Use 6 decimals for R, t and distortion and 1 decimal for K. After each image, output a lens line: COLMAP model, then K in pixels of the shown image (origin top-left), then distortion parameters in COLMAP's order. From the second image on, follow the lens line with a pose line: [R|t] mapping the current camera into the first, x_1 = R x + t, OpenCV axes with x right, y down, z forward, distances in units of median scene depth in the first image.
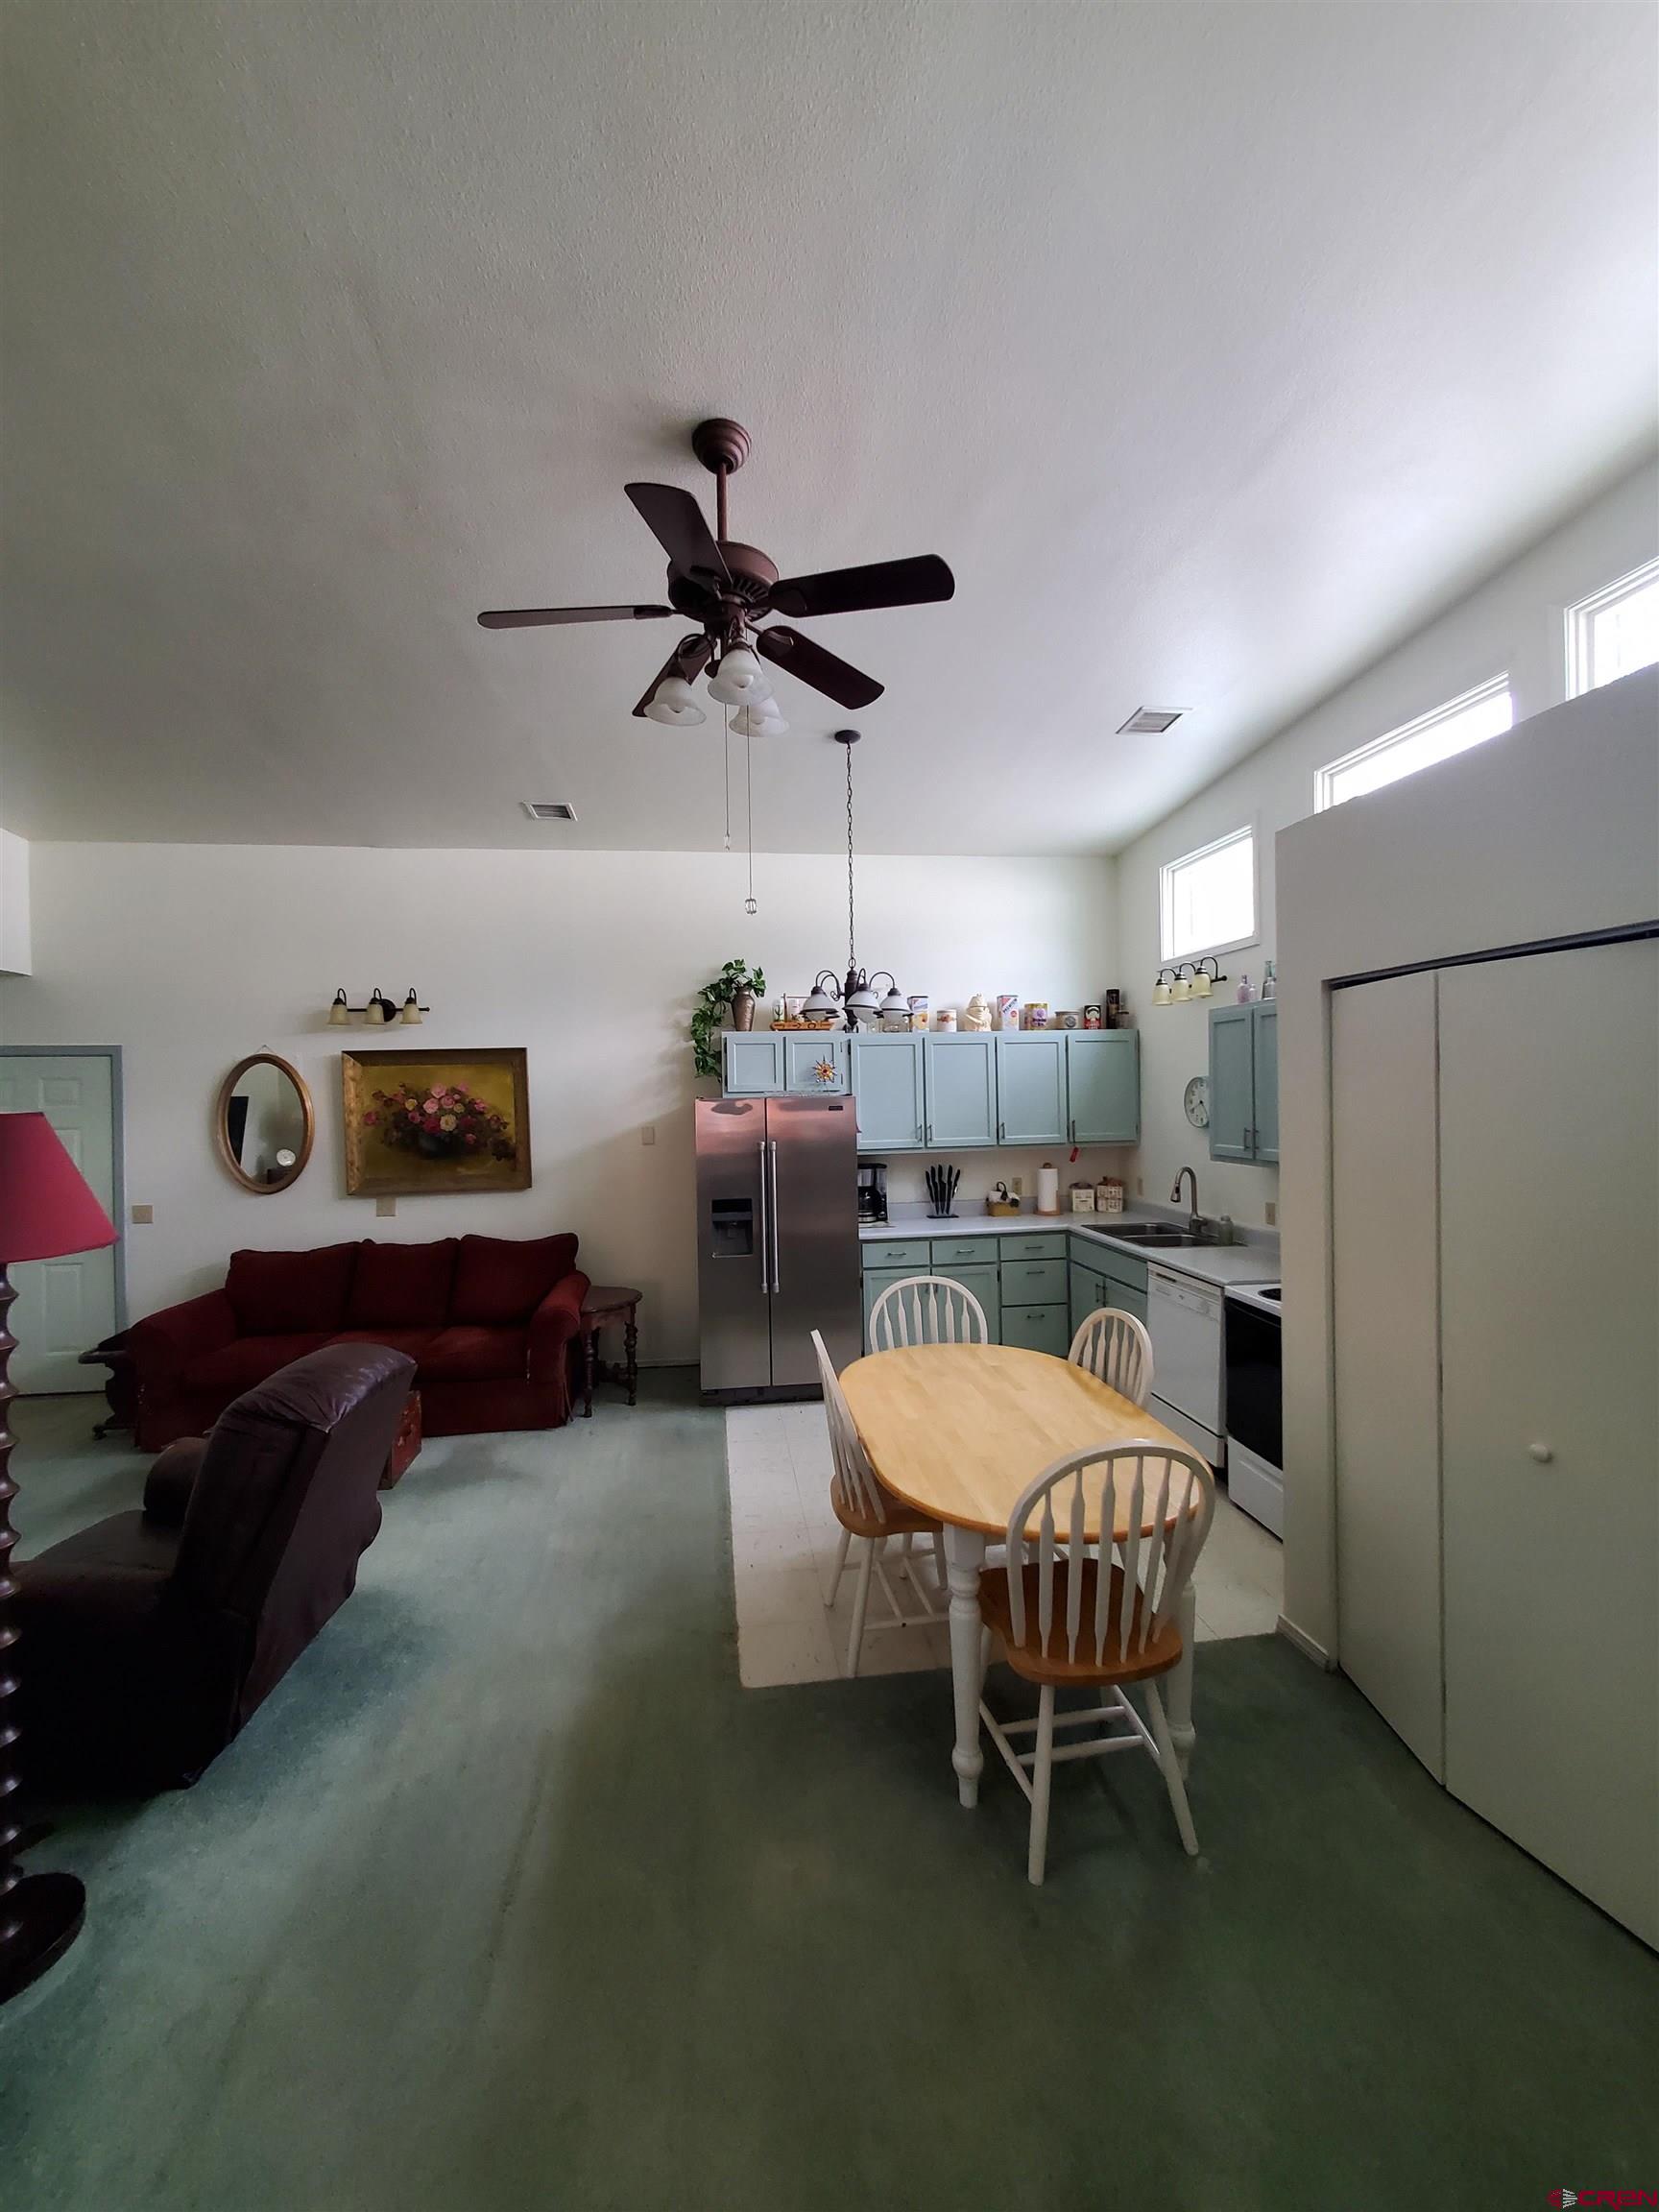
lens RADIAL K [[890.8, 0, 829.5], [0, 890.8, 1106.0], [0, 0, 1]] dist [-0.001177, -0.000126]
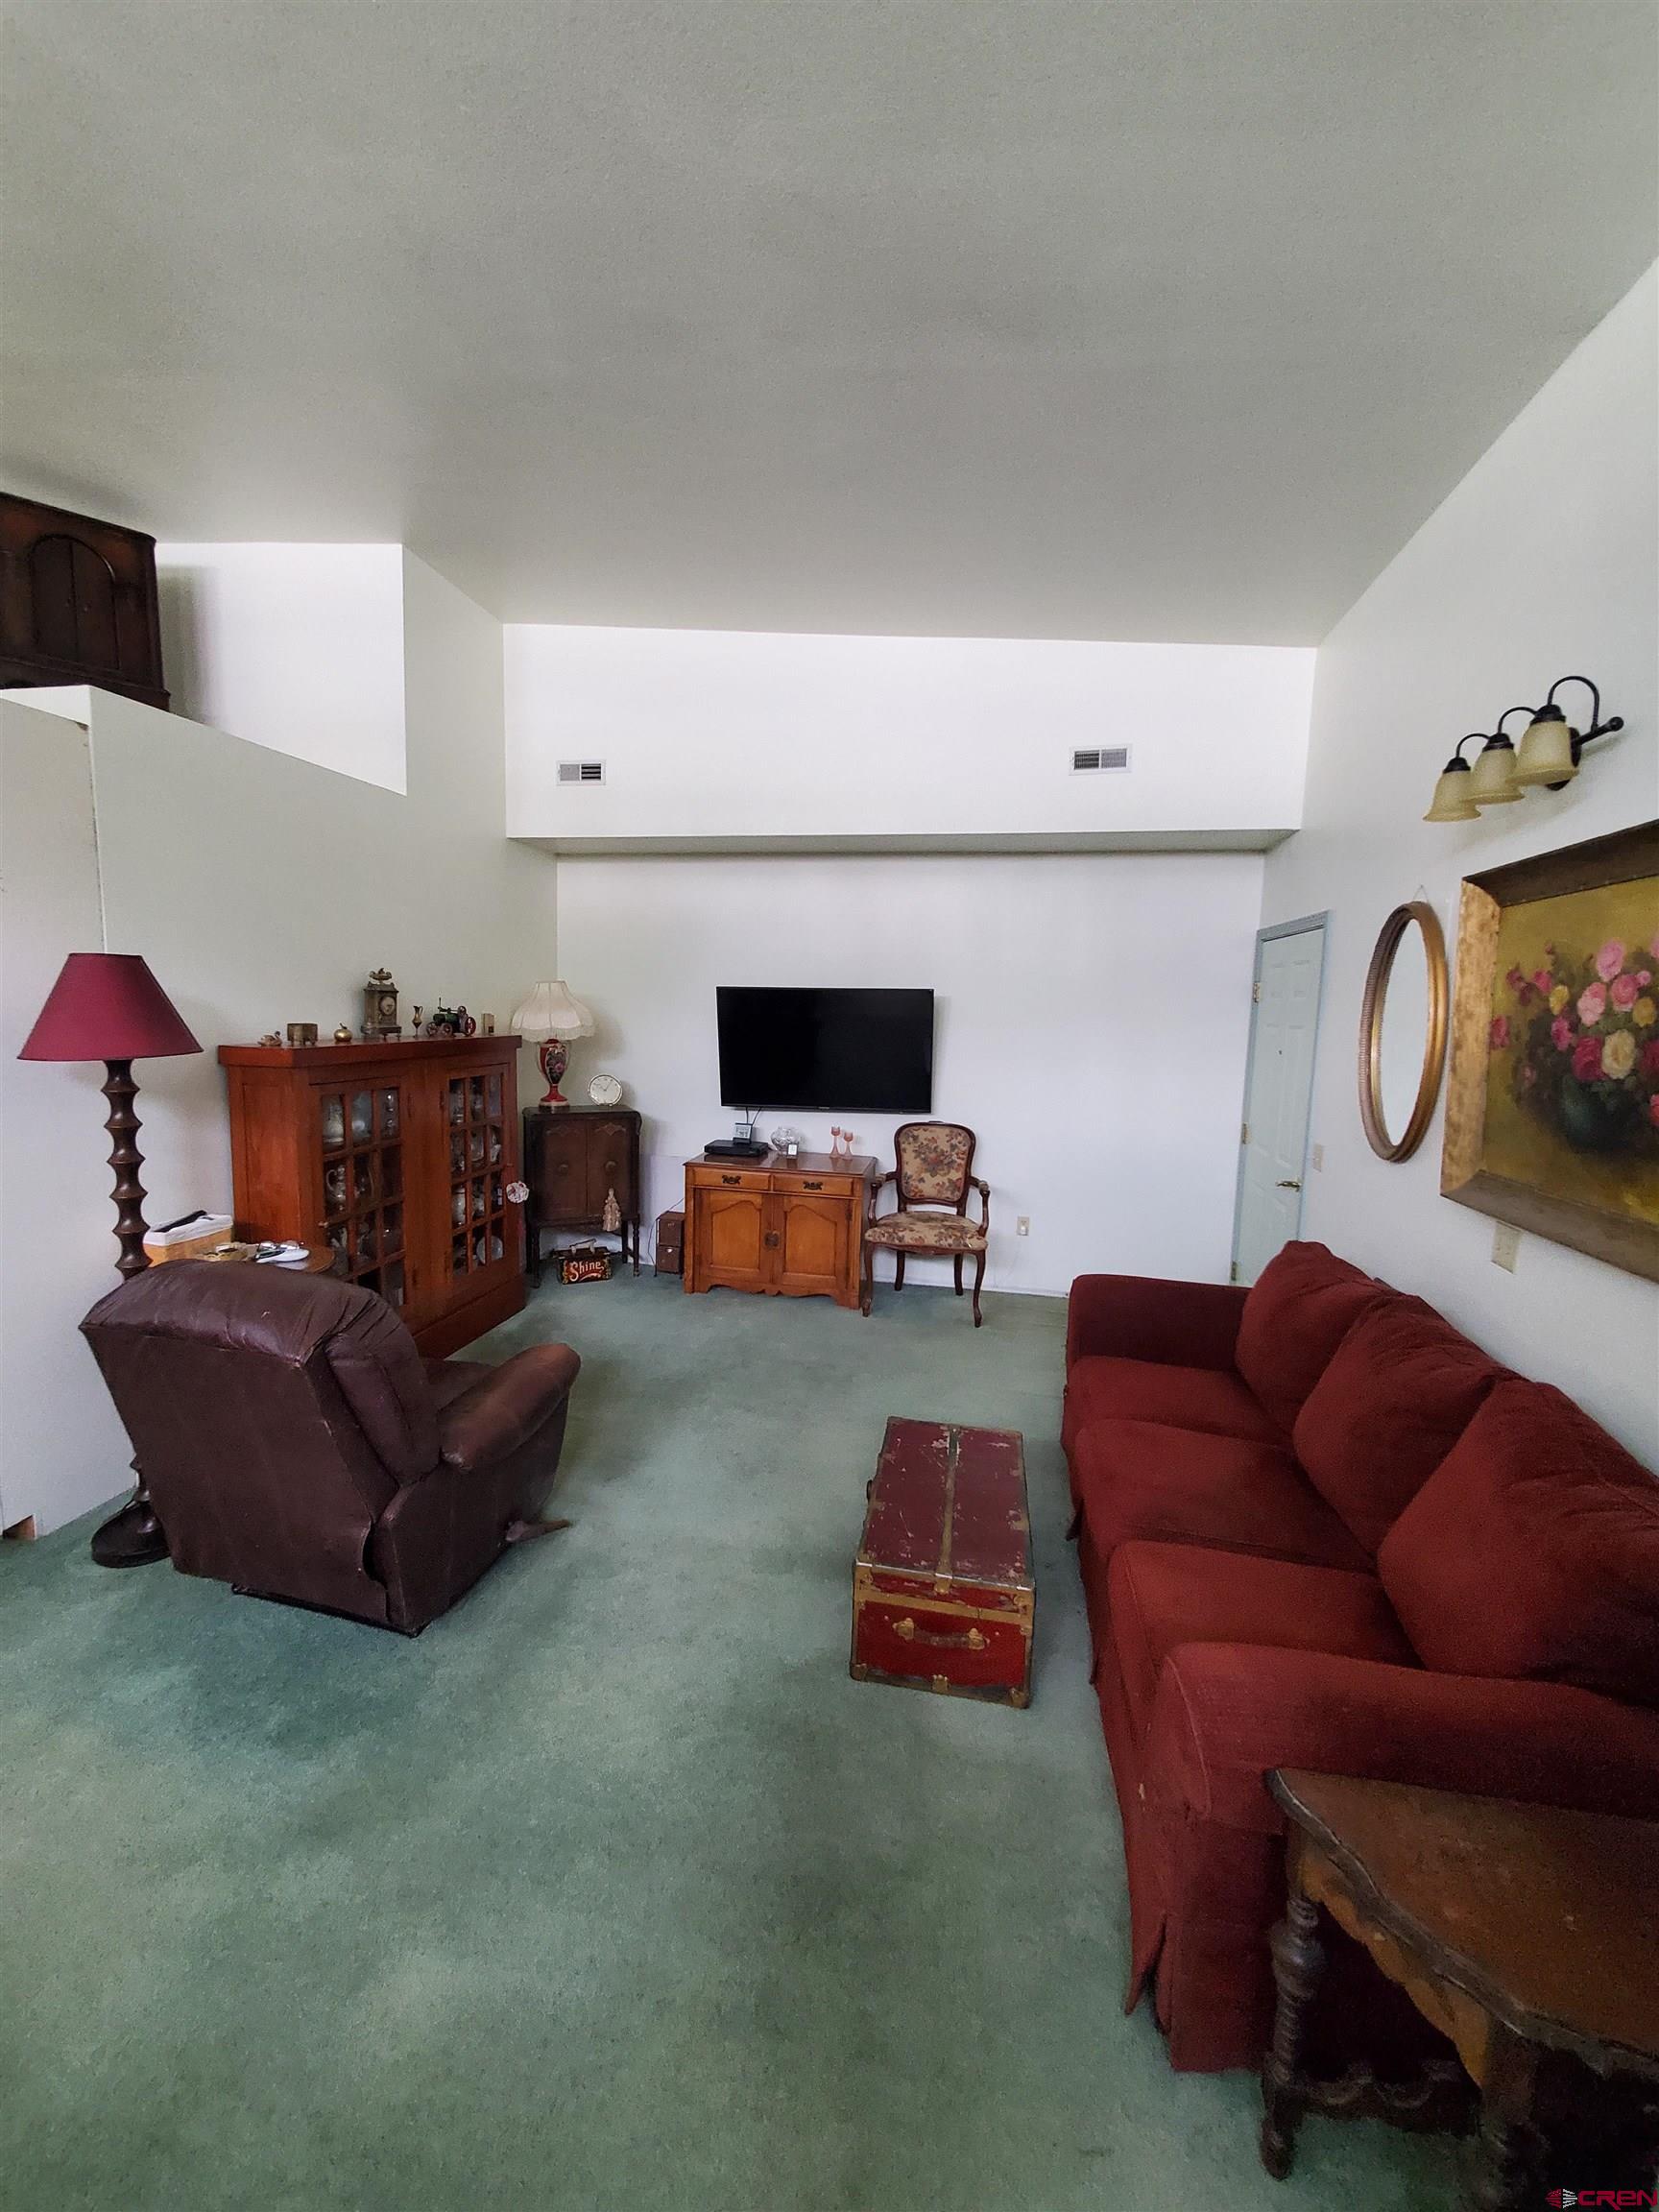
lens RADIAL K [[890.8, 0, 829.5], [0, 890.8, 1106.0], [0, 0, 1]] dist [-0.001177, -0.000126]
pose [[-0.320986, 0.115240, -0.940047, -0.011906], [-0.030709, 0.990781, 0.131945, 0.002683], [0.946586, 0.071220, -0.314488, 0.827329]]
